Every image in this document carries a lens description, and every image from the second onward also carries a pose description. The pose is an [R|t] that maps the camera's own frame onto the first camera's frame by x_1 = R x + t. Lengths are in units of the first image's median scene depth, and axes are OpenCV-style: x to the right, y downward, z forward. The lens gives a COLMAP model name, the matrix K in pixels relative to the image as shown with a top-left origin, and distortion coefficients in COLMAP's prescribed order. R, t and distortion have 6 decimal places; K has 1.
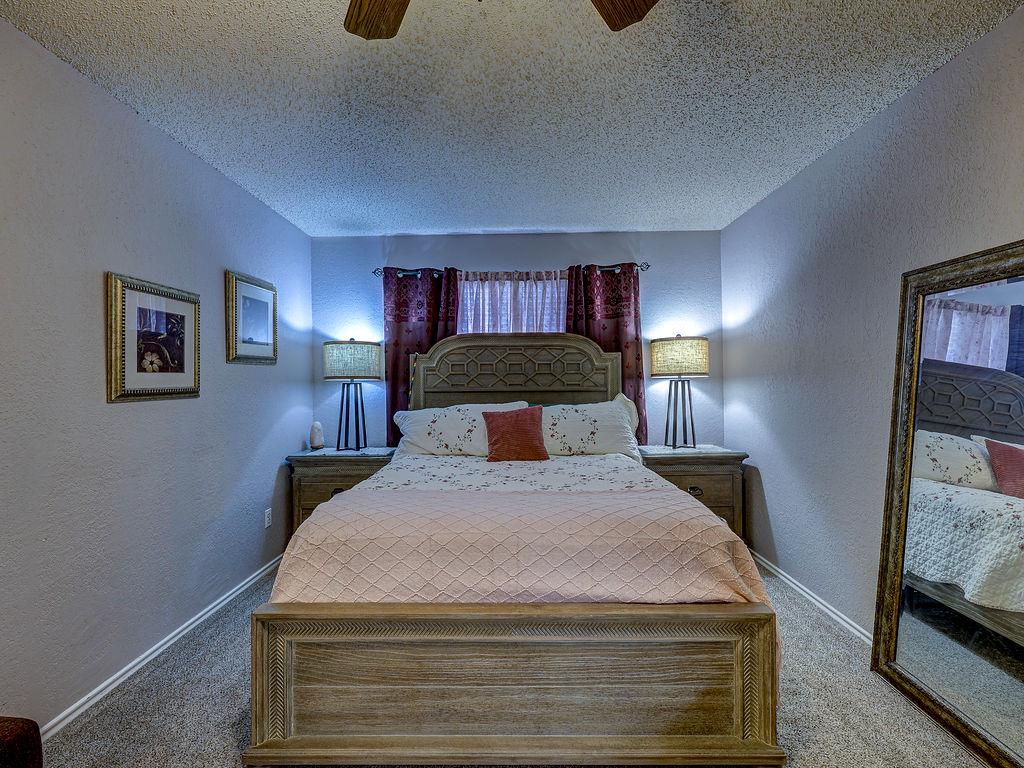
lens RADIAL K [[460.6, 0, 511.6], [0, 460.6, 380.6], [0, 0, 1]] dist [-0.004632, 0.001803]
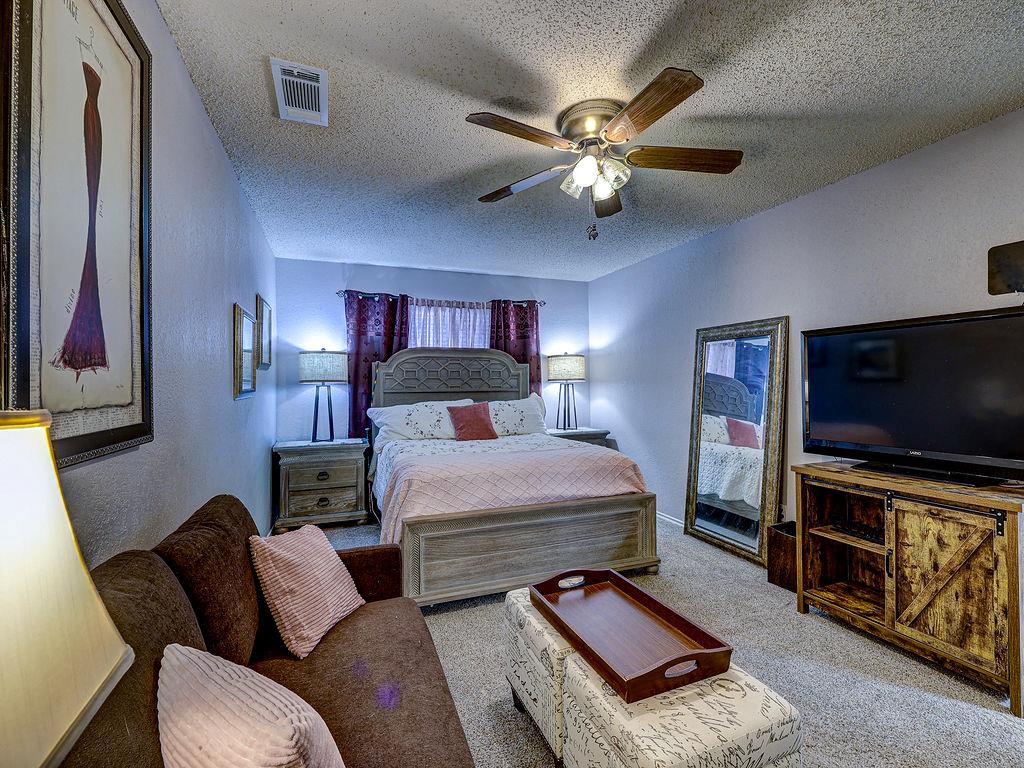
lens RADIAL K [[460.6, 0, 512.4], [0, 460.6, 381.2], [0, 0, 1]] dist [-0.004632, 0.001803]
pose [[0.928557, 0.003730, 0.371170, -0.376946], [-0.001617, 0.999981, -0.006003, -0.000065], [-0.371185, 0.004974, 0.928546, -0.329843]]
